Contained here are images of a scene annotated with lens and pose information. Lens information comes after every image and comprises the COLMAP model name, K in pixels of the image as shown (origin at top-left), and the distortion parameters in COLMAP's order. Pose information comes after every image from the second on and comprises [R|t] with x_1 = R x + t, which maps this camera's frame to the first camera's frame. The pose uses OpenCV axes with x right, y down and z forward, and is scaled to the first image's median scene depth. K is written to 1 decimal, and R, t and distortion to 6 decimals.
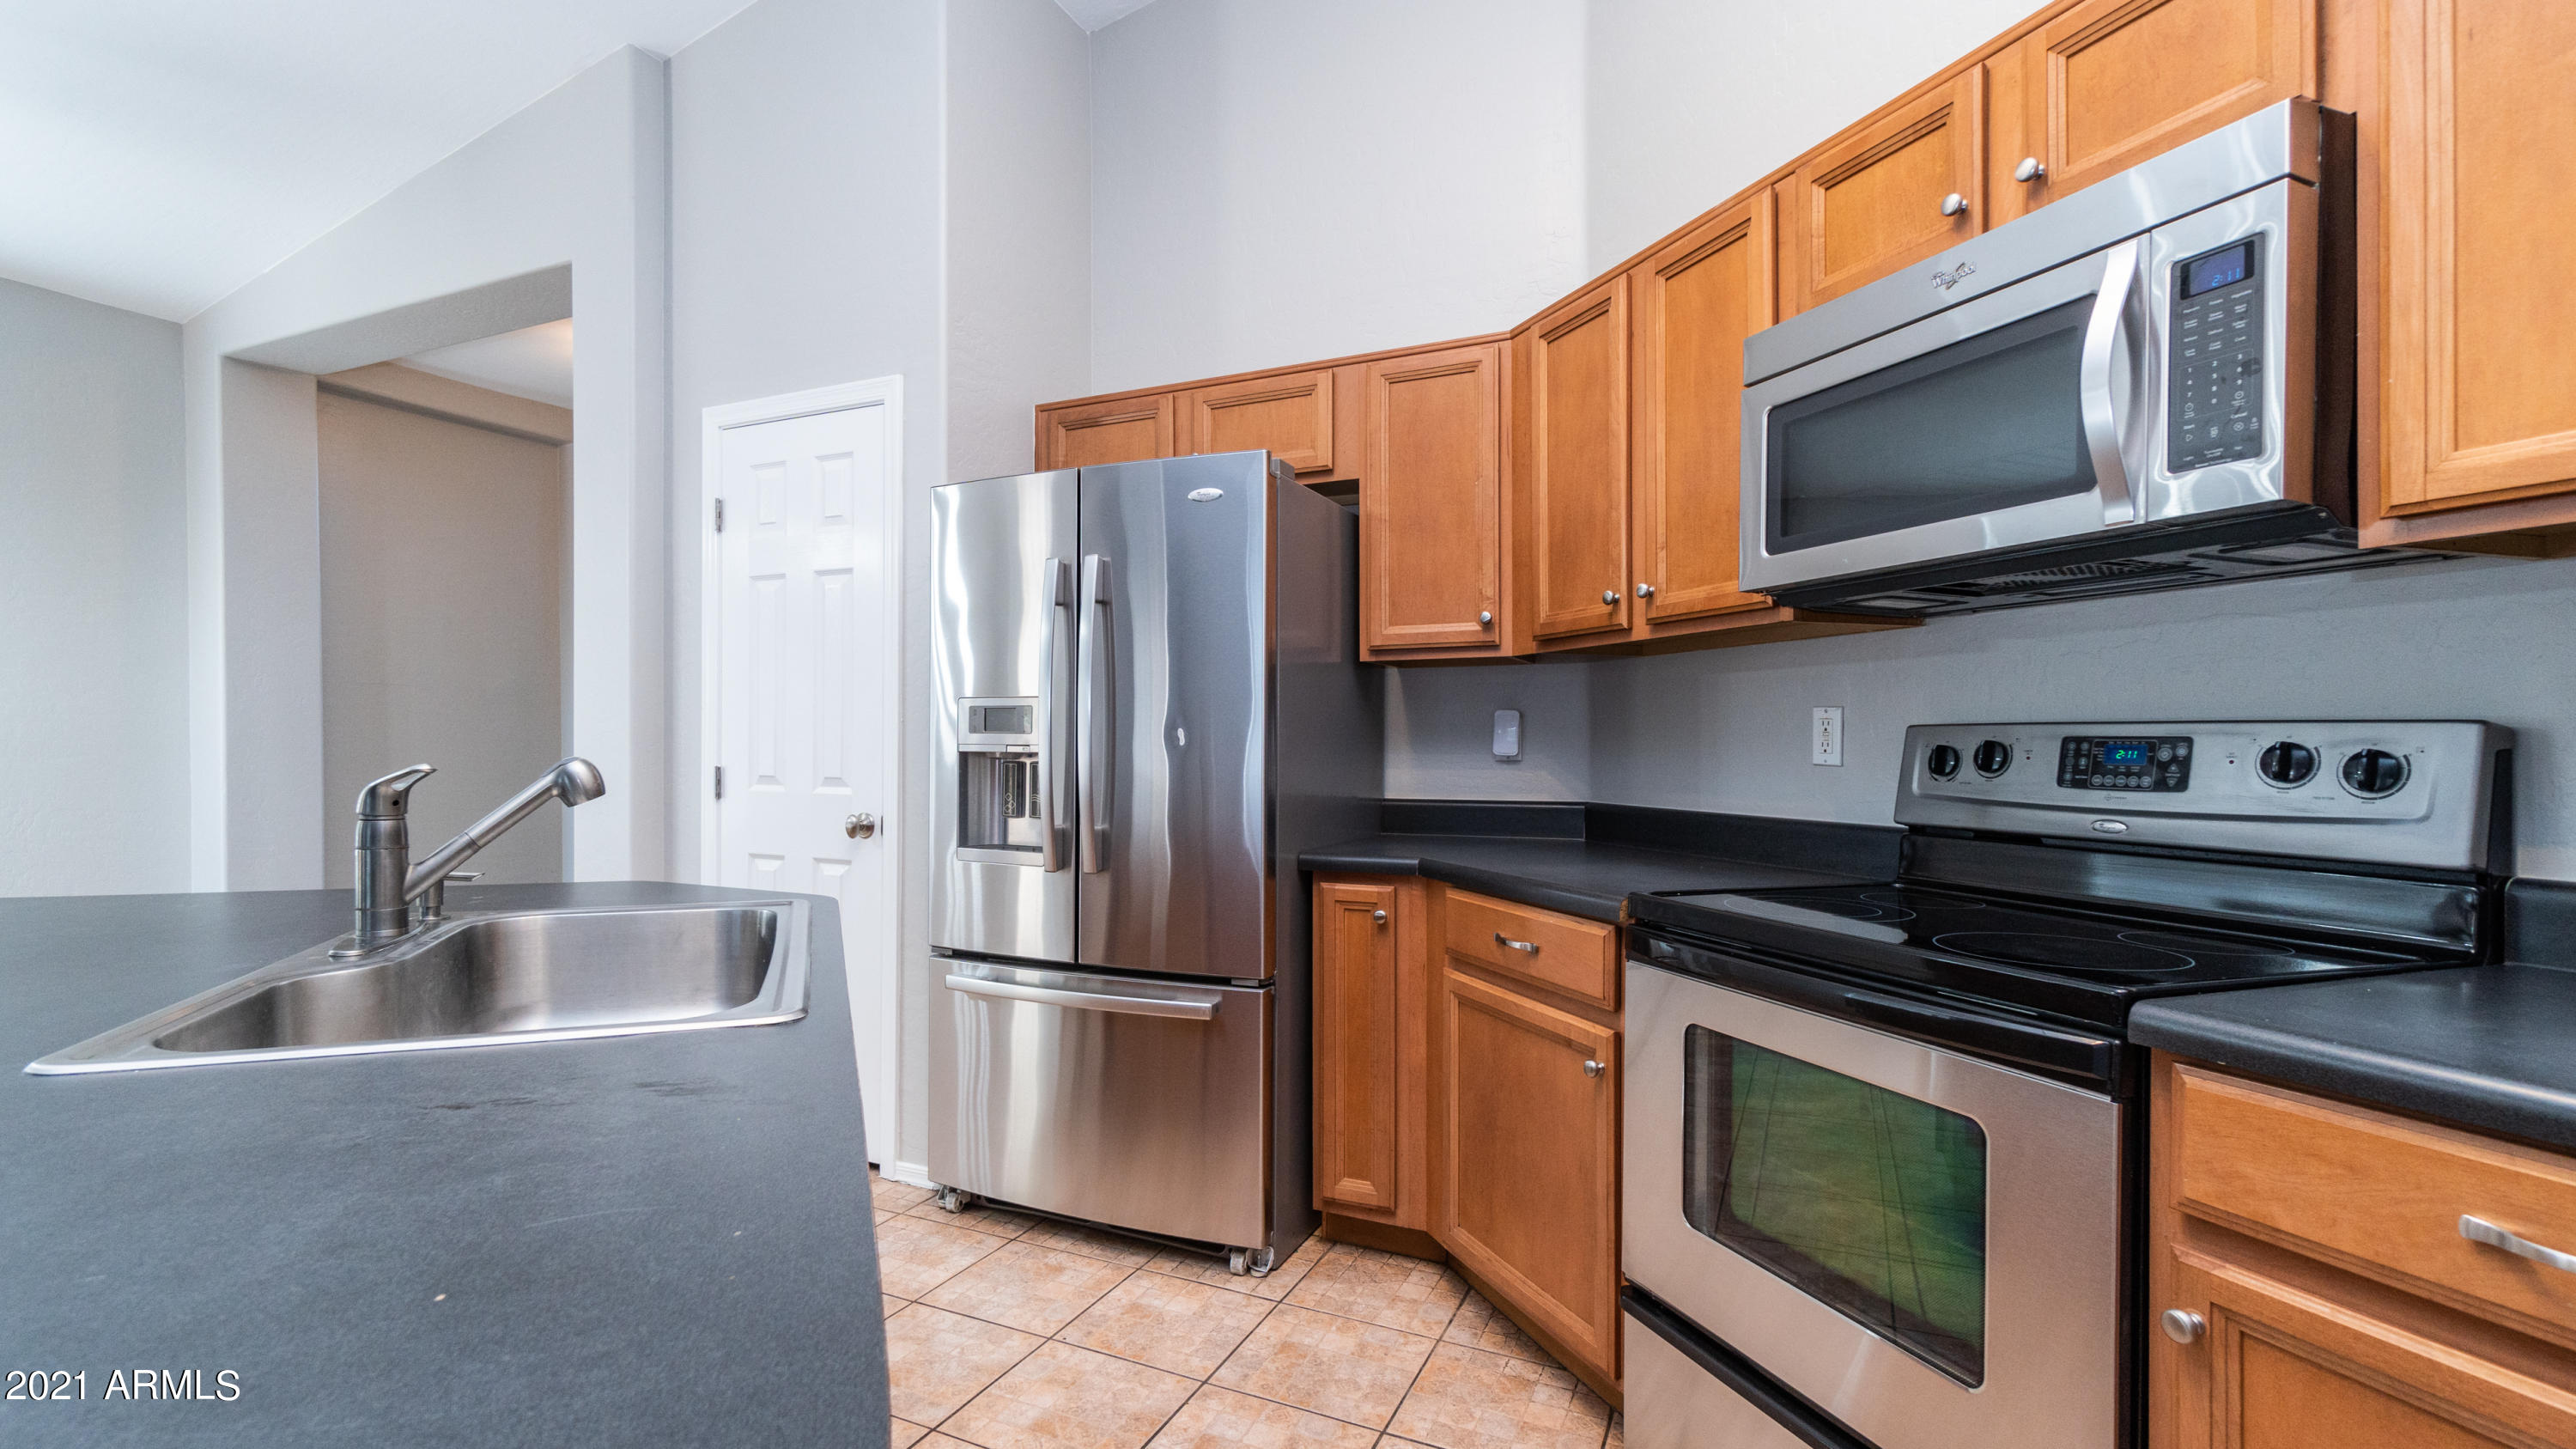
lens RADIAL K [[1157.4, 0, 1236.9], [0, 1157.4, 743.5], [0, 0, 1]] dist [-0.008131, 0.003595]
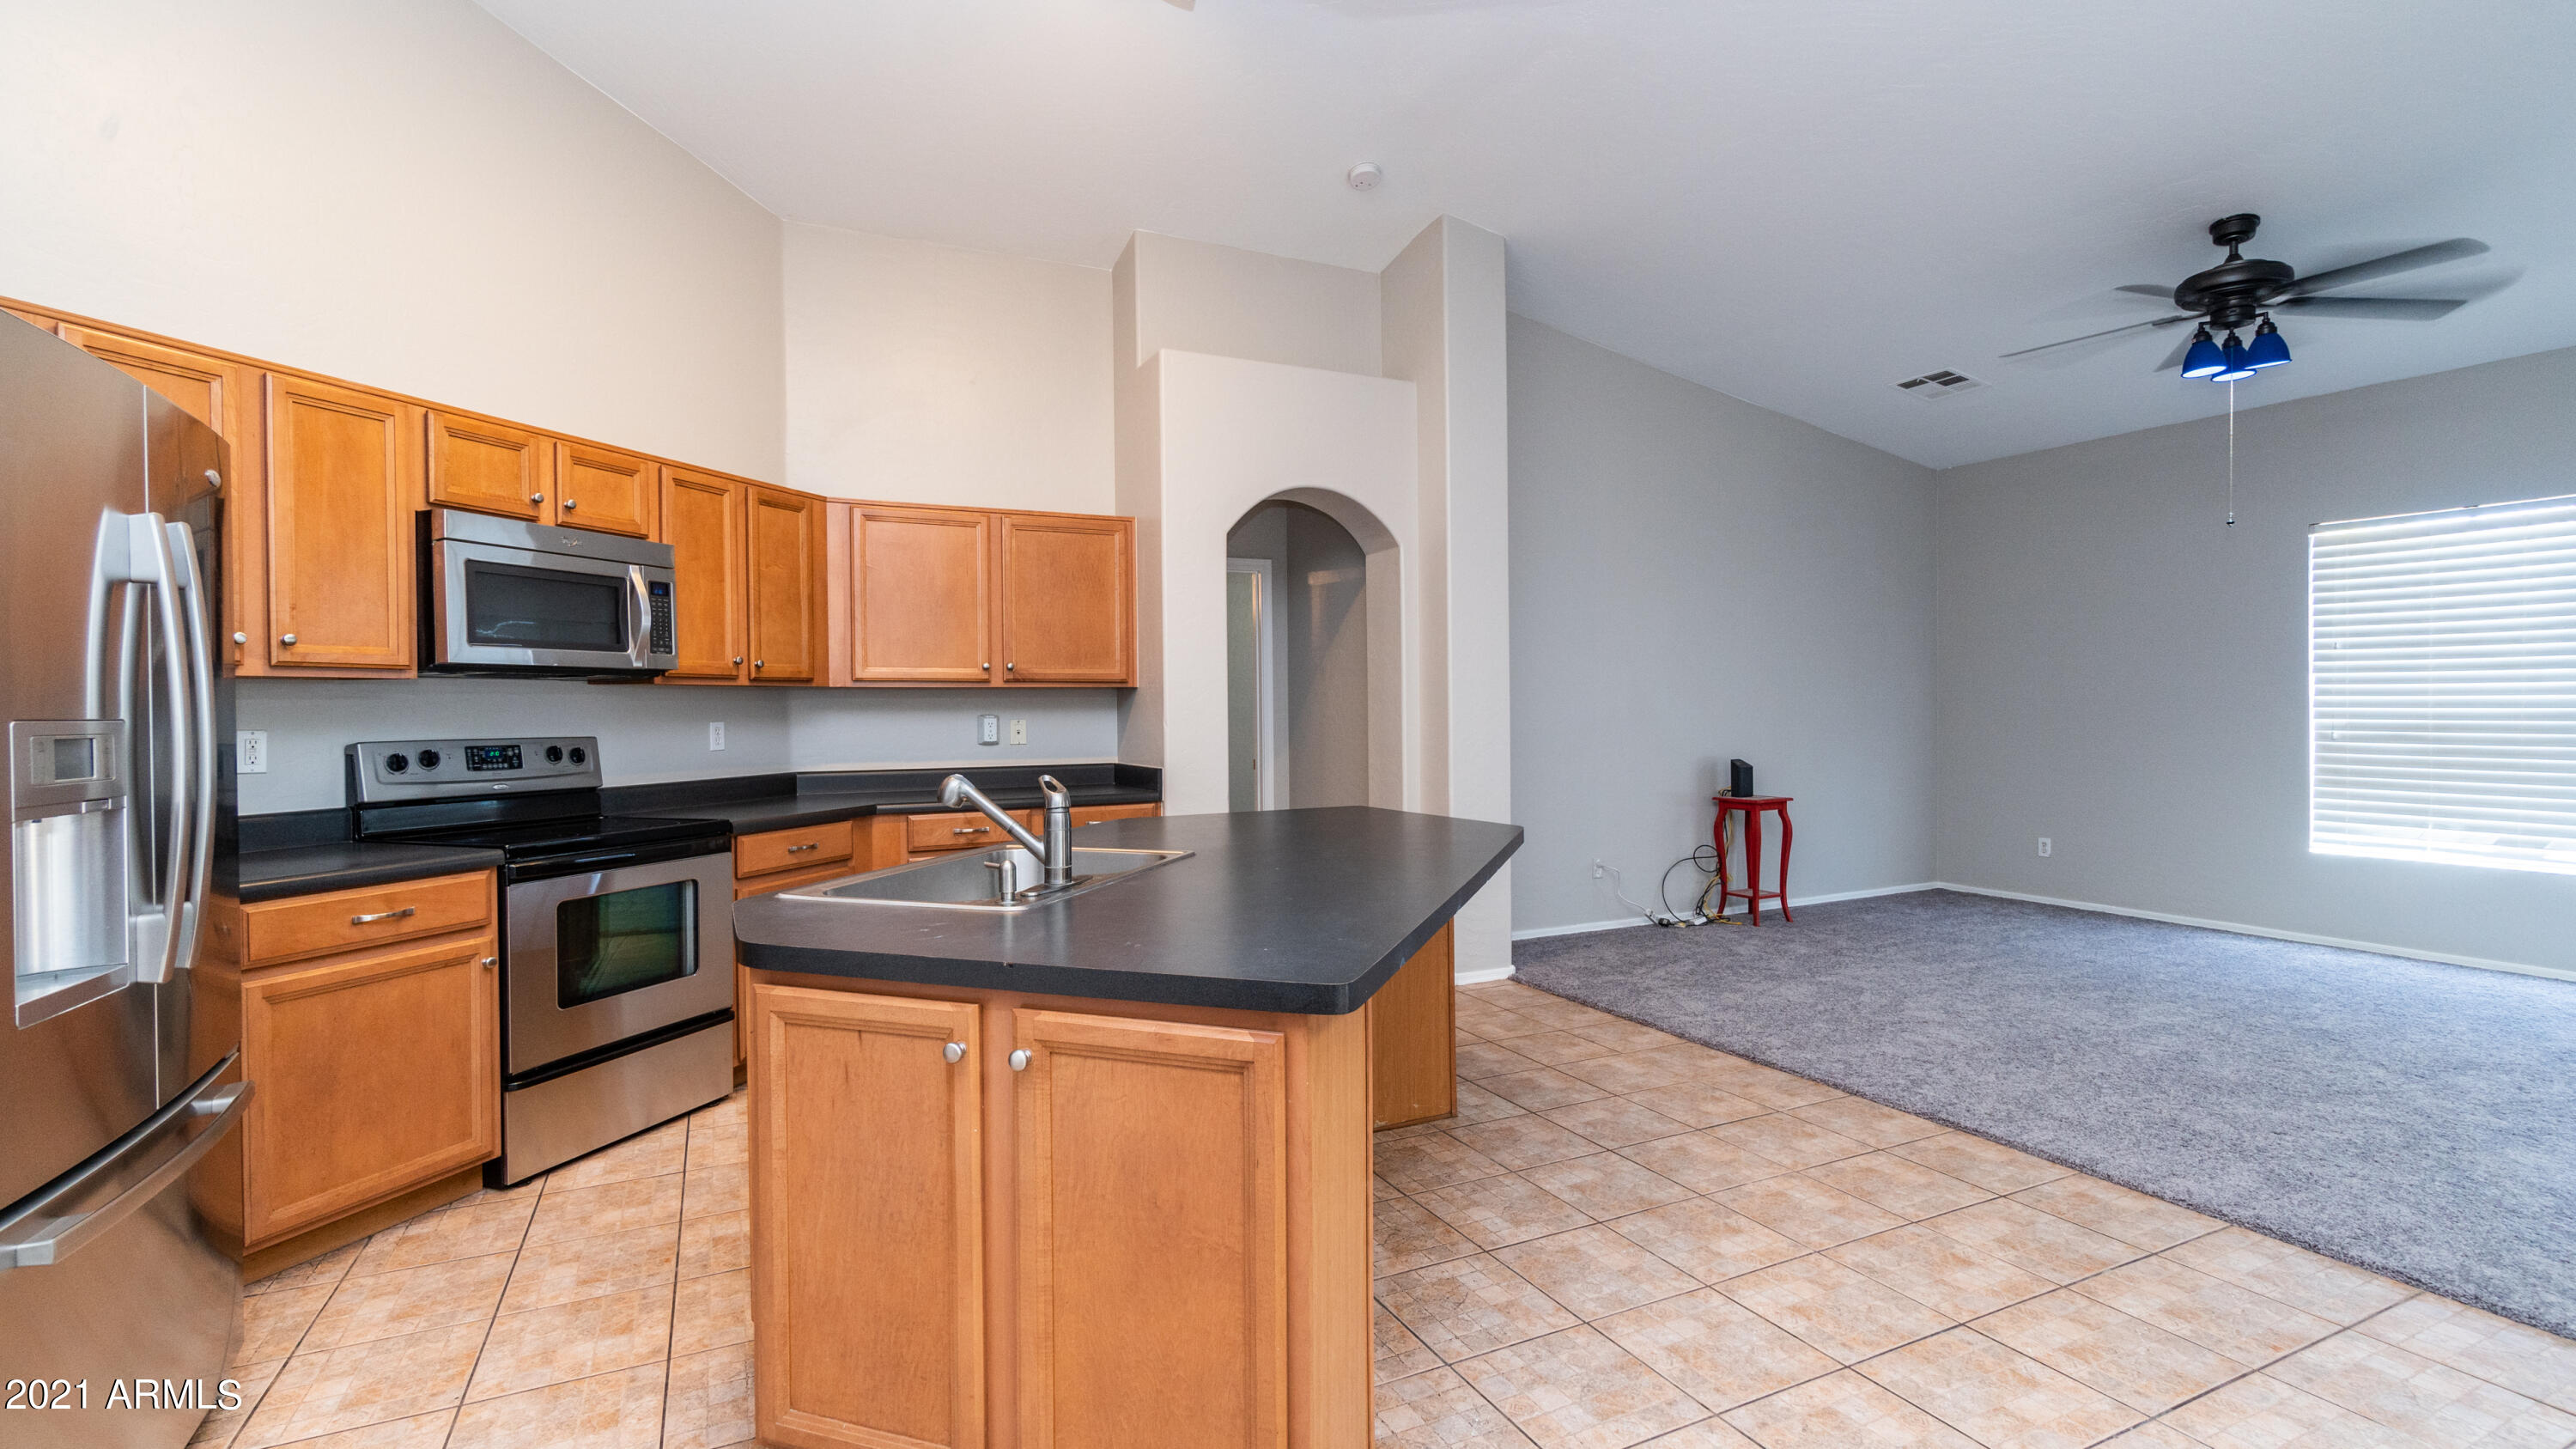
lens RADIAL K [[1157.4, 0, 1281.9], [0, 1157.4, 721.8], [0, 0, 1]] dist [-0.008131, 0.003595]
pose [[-0.792923, -0.002474, 0.609317, -1.520214], [0.009282, 0.999827, 0.016139, -0.063454], [-0.609252, 0.018452, -0.792762, 1.593530]]
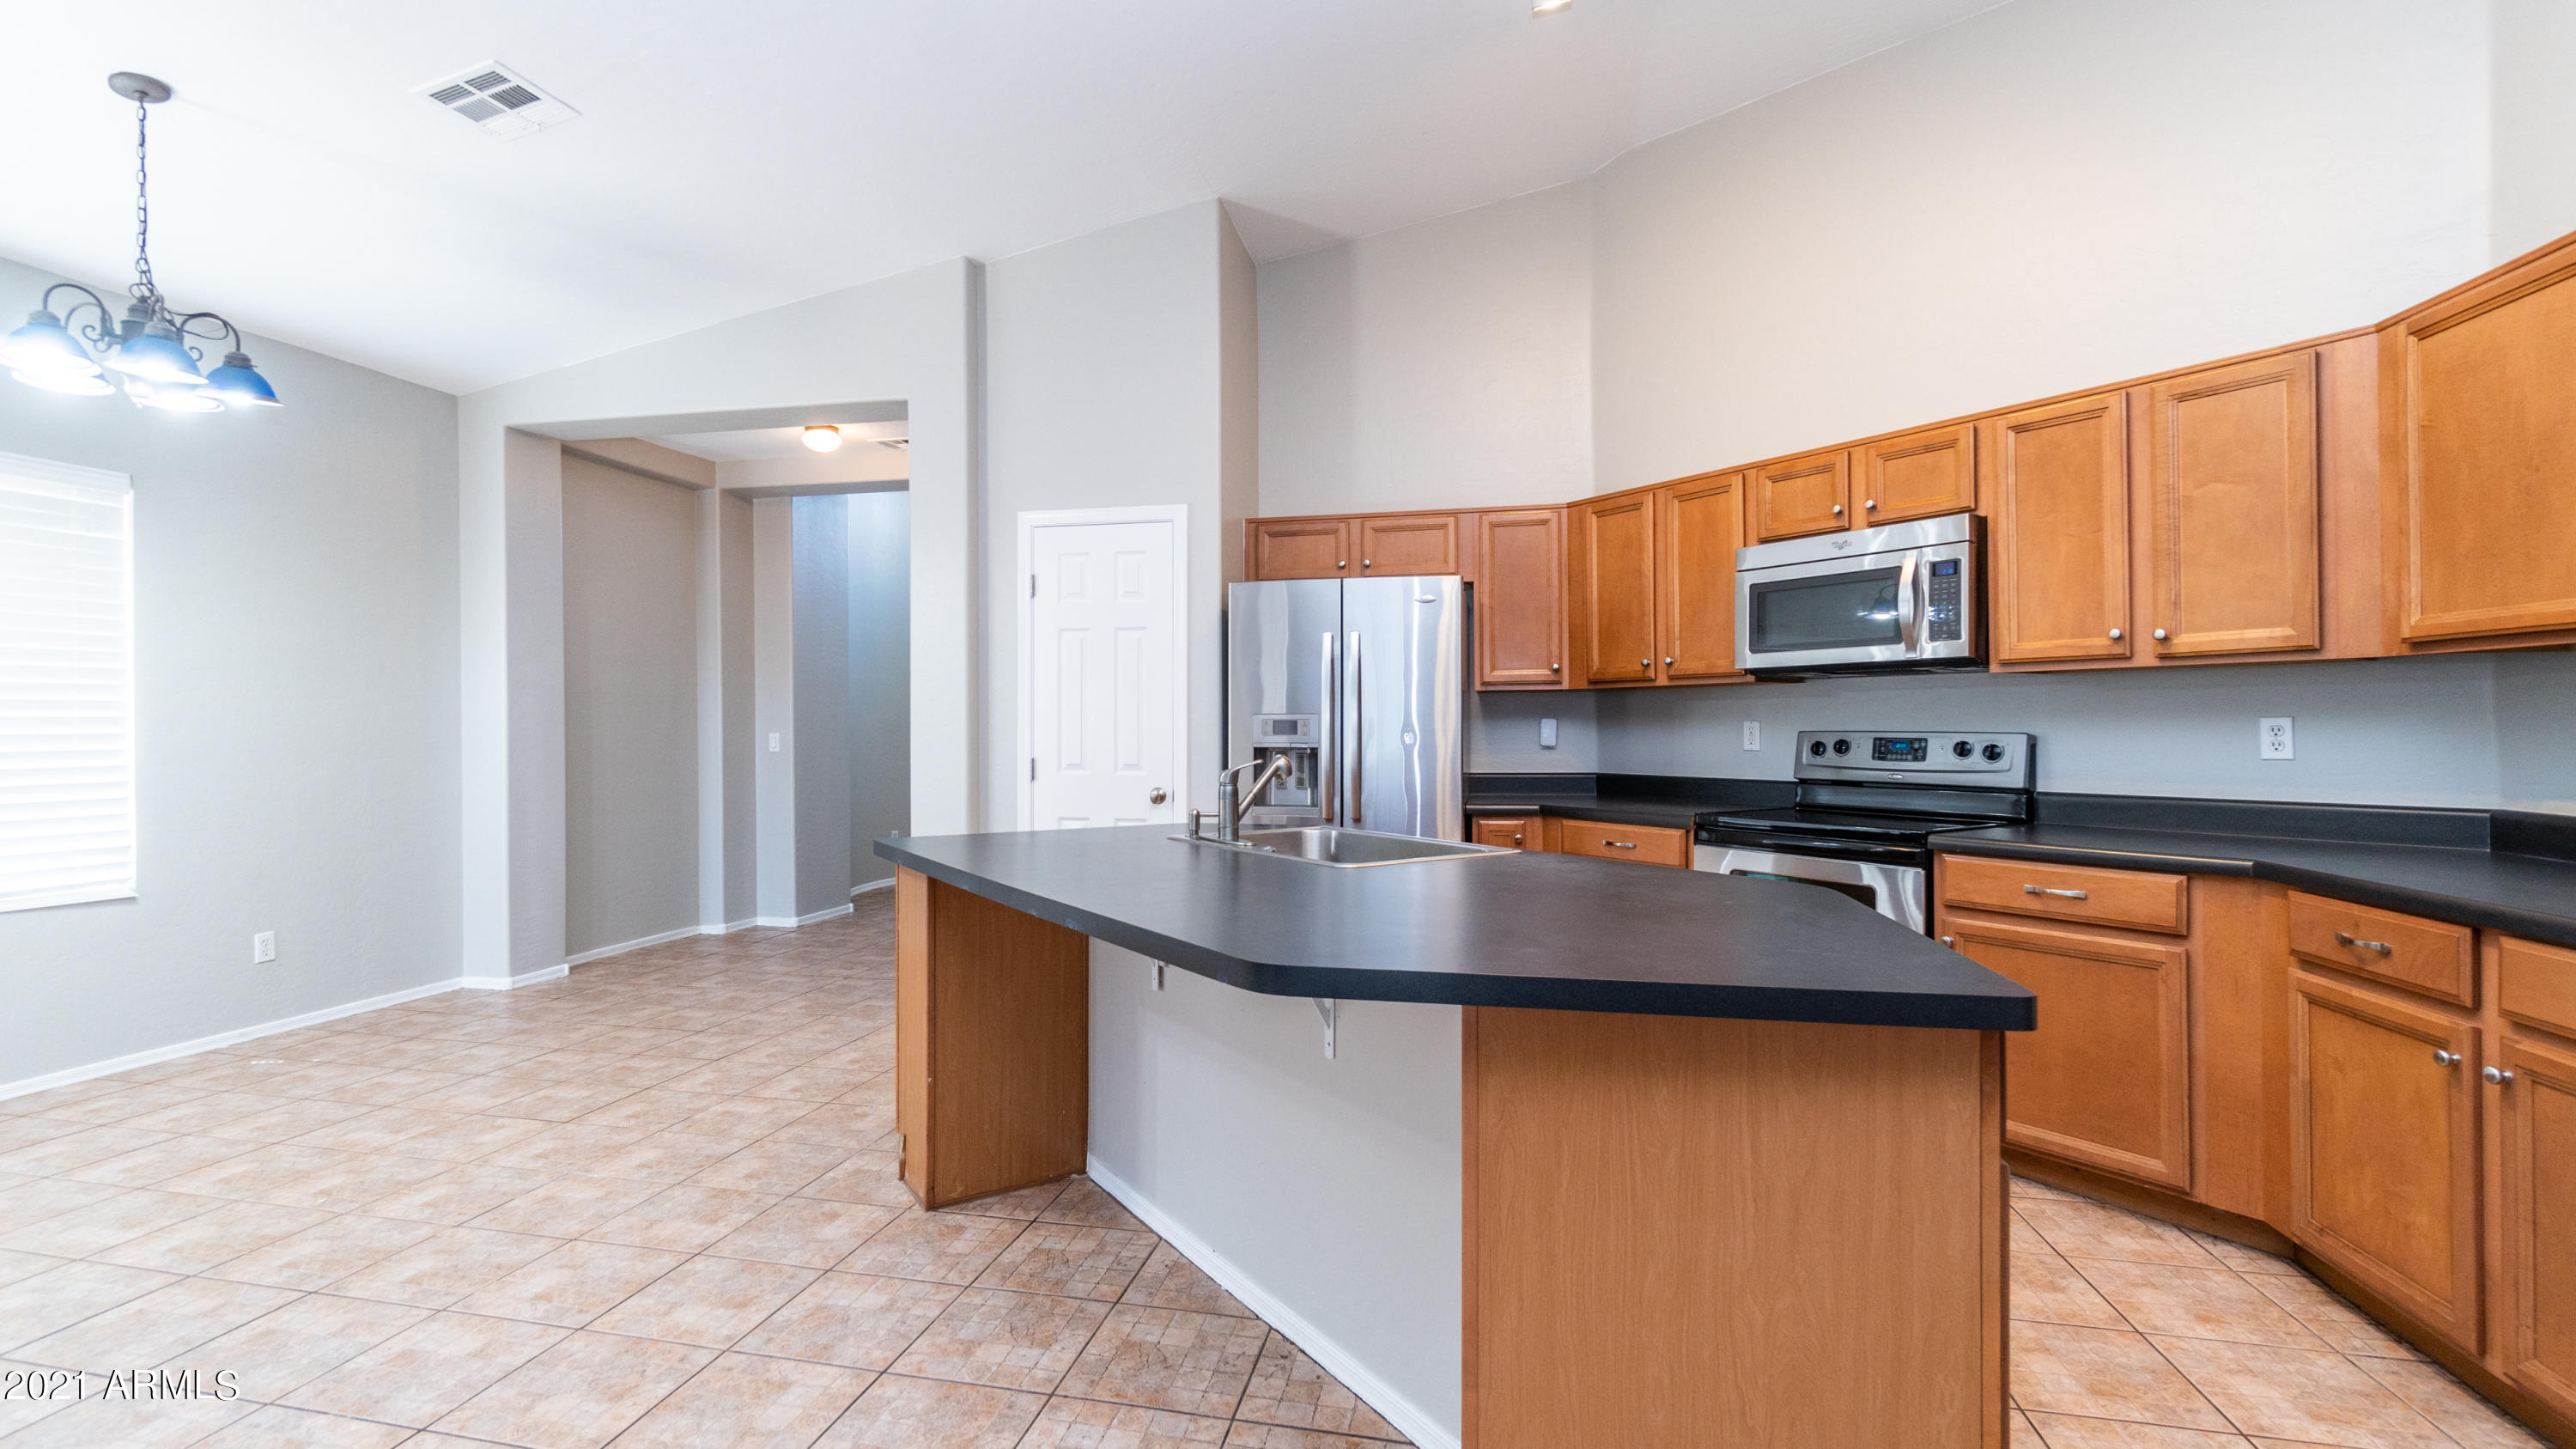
lens RADIAL K [[1157.4, 0, 1243.8], [0, 1157.4, 718.2], [0, 0, 1]] dist [-0.008131, 0.003595]
pose [[0.974354, -0.003471, 0.224992, -0.915434], [0.005526, 0.999949, -0.008506, -0.029031], [-0.224951, 0.009531, 0.974323, -0.851292]]
